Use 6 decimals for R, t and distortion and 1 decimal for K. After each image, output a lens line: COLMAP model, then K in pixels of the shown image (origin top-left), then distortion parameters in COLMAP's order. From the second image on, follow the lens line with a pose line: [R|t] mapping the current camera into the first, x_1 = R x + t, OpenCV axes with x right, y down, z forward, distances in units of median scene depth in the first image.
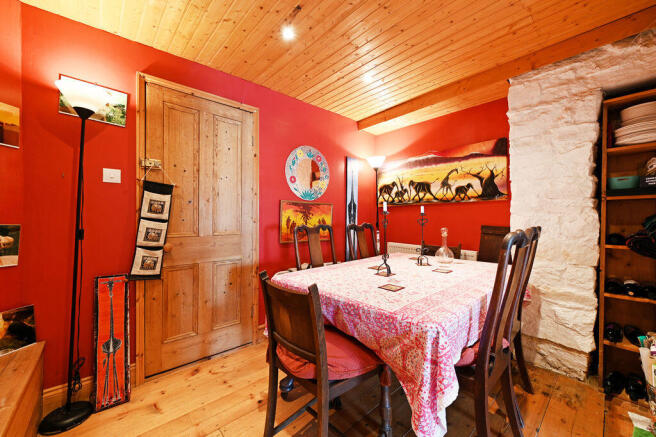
lens RADIAL K [[259.8, 0, 328.0], [0, 259.8, 218.5], [0, 0, 1]] dist [-0.000663, 0.000015]
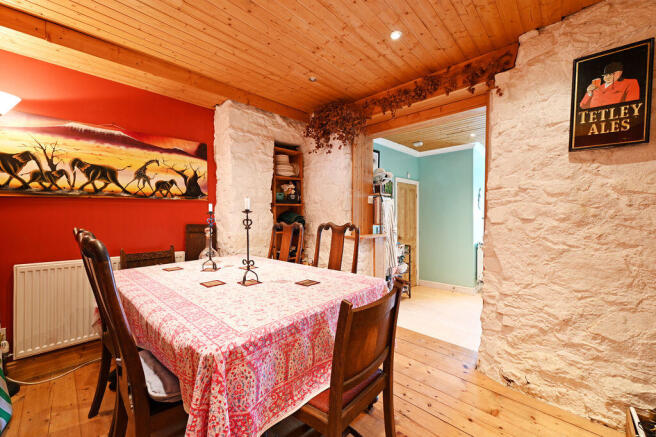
lens RADIAL K [[259.8, 0, 328.0], [0, 259.8, 218.5], [0, 0, 1]] dist [-0.000663, 0.000015]
pose [[-0.087880, -0.013321, 0.996042, -0.419376], [0.010168, 0.999846, 0.014269, -0.004264], [-0.996079, 0.011382, -0.087731, 0.518665]]
